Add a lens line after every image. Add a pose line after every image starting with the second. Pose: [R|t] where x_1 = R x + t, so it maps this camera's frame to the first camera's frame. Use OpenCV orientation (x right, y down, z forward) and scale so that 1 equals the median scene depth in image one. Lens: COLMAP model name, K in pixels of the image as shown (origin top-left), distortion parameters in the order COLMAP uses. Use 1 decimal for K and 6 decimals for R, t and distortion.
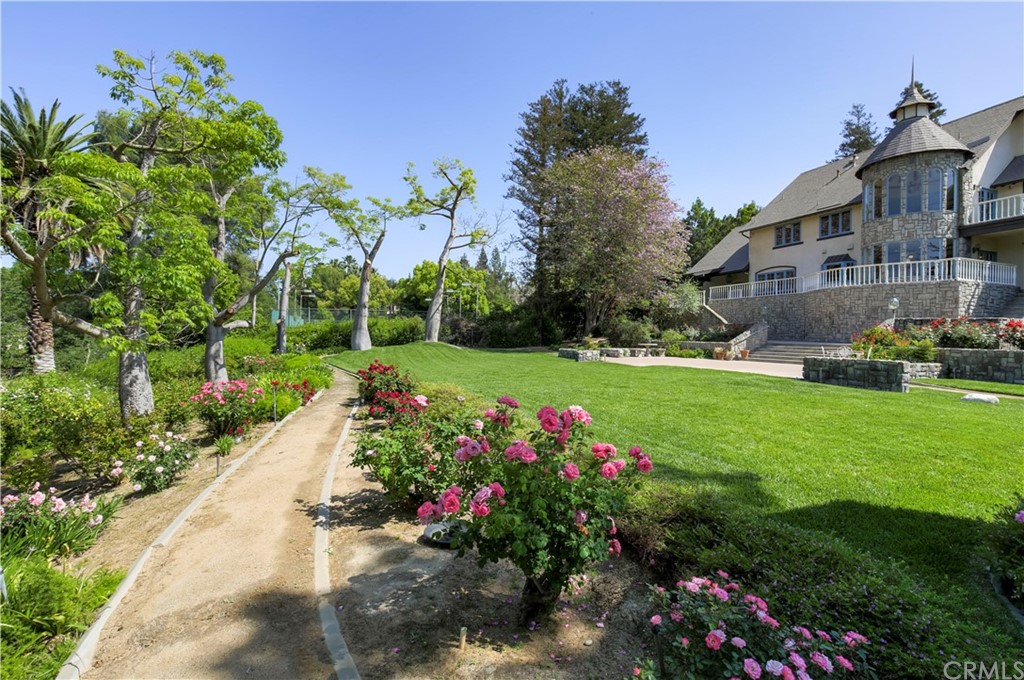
lens RADIAL K [[494.9, 0, 503.1], [0, 494.9, 326.7], [0, 0, 1]] dist [-0.001337, 0.001587]
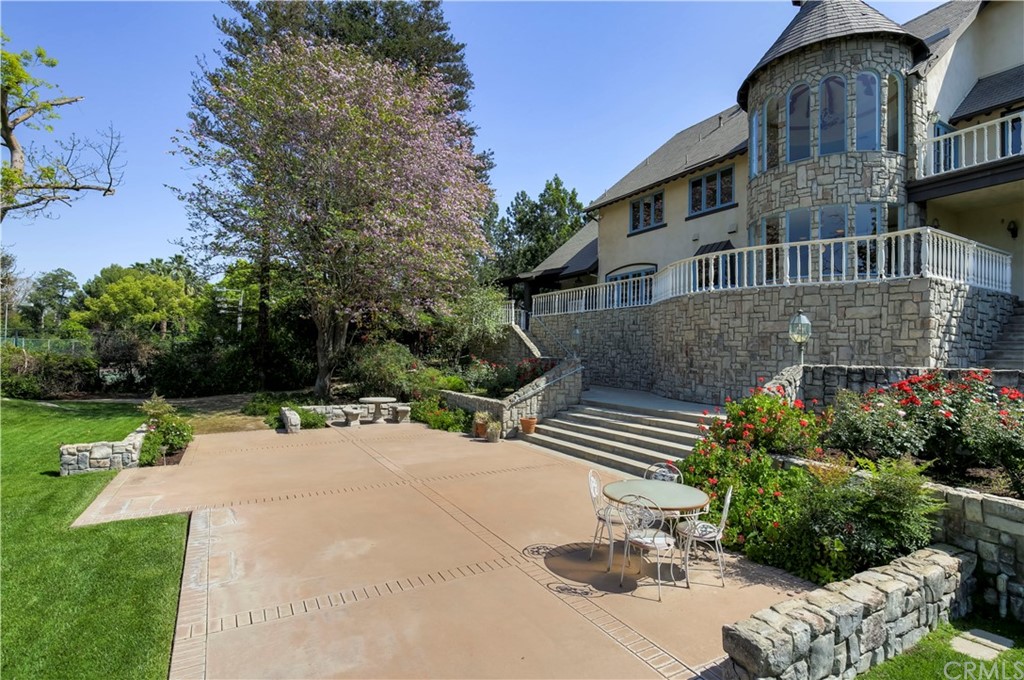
lens RADIAL K [[508.7, 0, 515.8], [0, 508.7, 338.7], [0, 0, 1]] dist [-0.006042, -0.002321]
pose [[0.986680, 0.002278, 0.162659, 0.407459], [-0.001421, 0.999985, -0.005383, -0.029938], [-0.162668, 0.005080, 0.986668, 0.520168]]
